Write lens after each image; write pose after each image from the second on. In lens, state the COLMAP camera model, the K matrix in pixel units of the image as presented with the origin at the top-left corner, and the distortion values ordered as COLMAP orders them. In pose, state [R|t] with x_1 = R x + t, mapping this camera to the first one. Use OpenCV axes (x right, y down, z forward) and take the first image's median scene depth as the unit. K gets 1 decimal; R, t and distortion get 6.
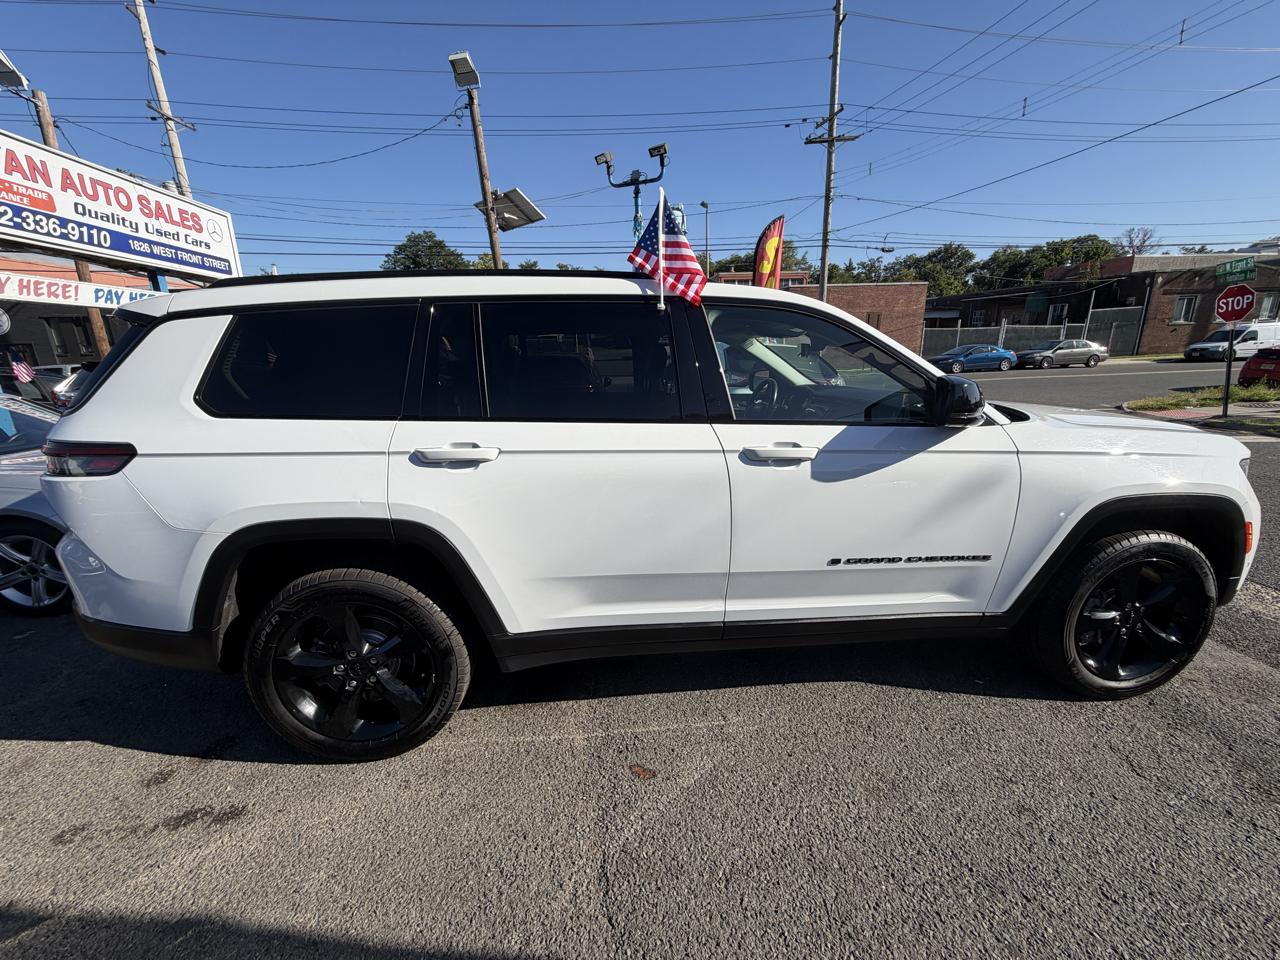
lens RADIAL K [[512.7, 0, 638.0], [0, 512.7, 479.4], [0, 0, 1]] dist [0.000223, 0.000122]
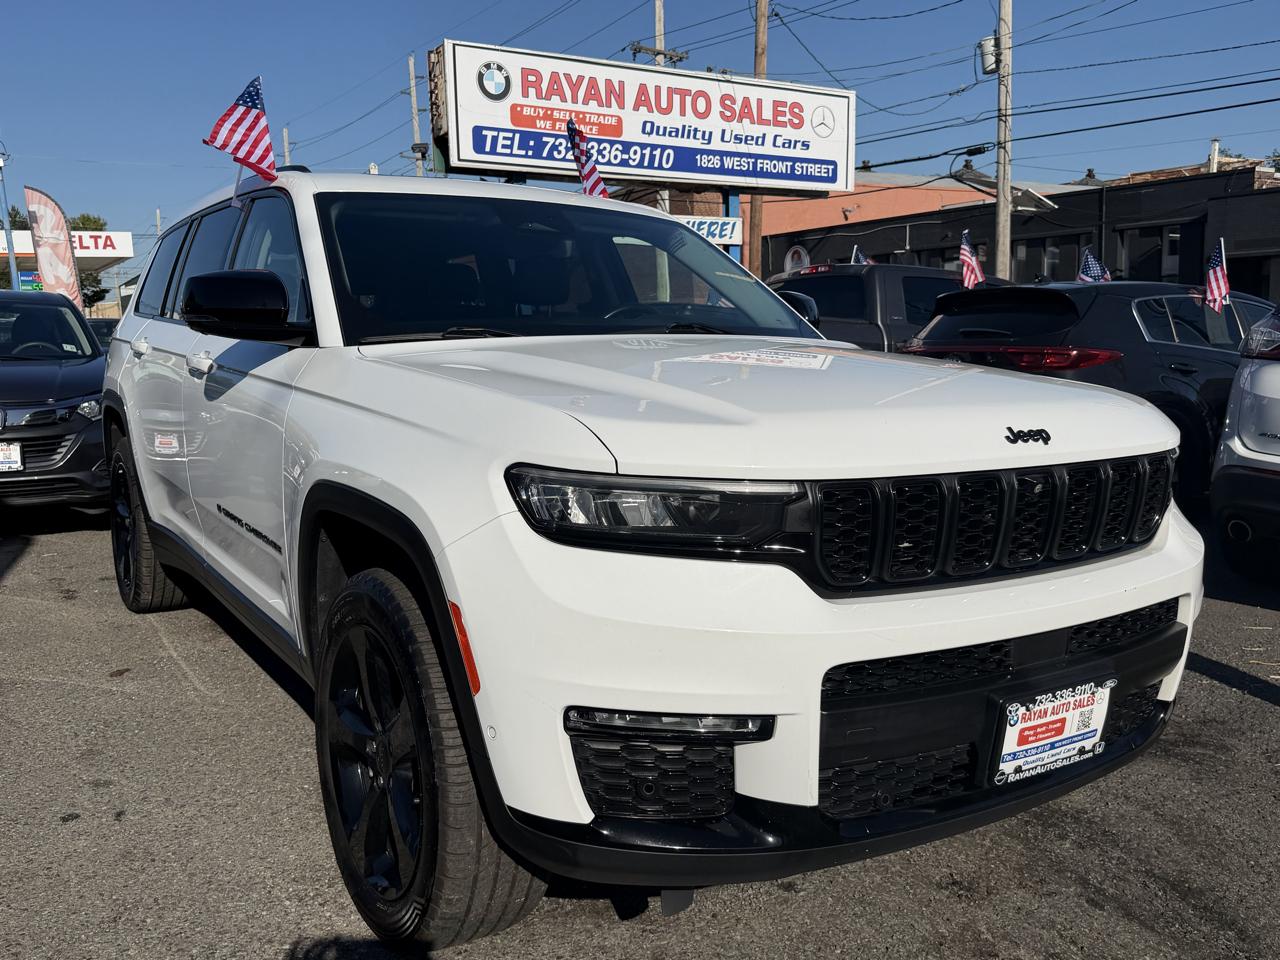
lens RADIAL K [[1107.1, 0, 642.1], [0, 1107.1, 495.1], [0, 0, 1]] dist [0.203181, -0.495391]
pose [[0.451581, 0.146158, -0.880178, 0.589923], [-0.217736, 0.974719, 0.050146, -0.023201], [0.865255, 0.169002, 0.471988, 0.199149]]
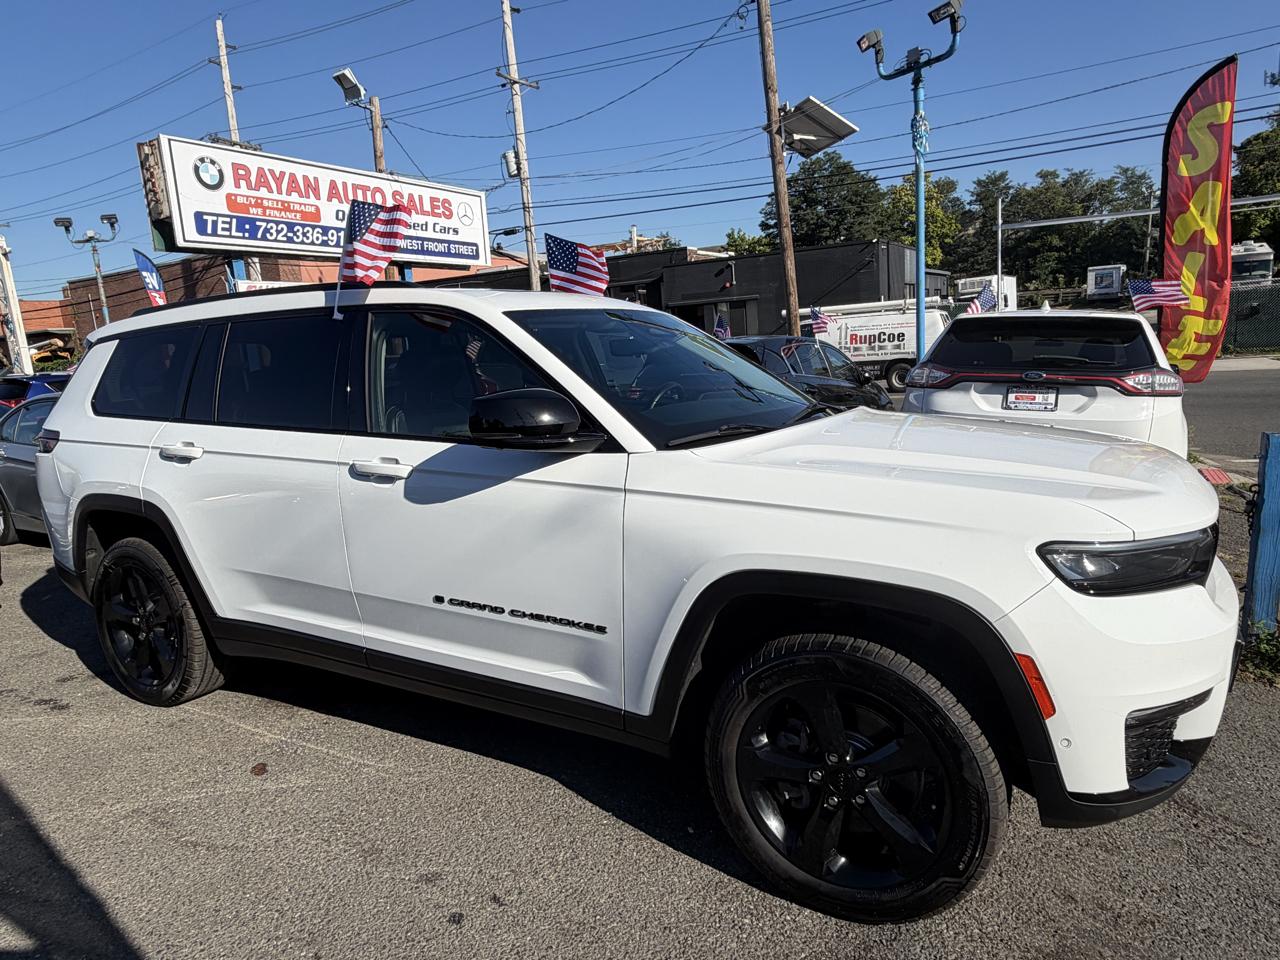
lens RADIAL K [[823.7, 0, 643.3], [0, 823.7, 484.8], [0, 0, 1]] dist [-0.000795, 0.001033]
pose [[0.817321, 0.073833, -0.571432, 0.388809], [-0.102838, 0.994524, -0.018591, -0.011135], [0.566931, 0.073960, 0.820439, 0.010484]]
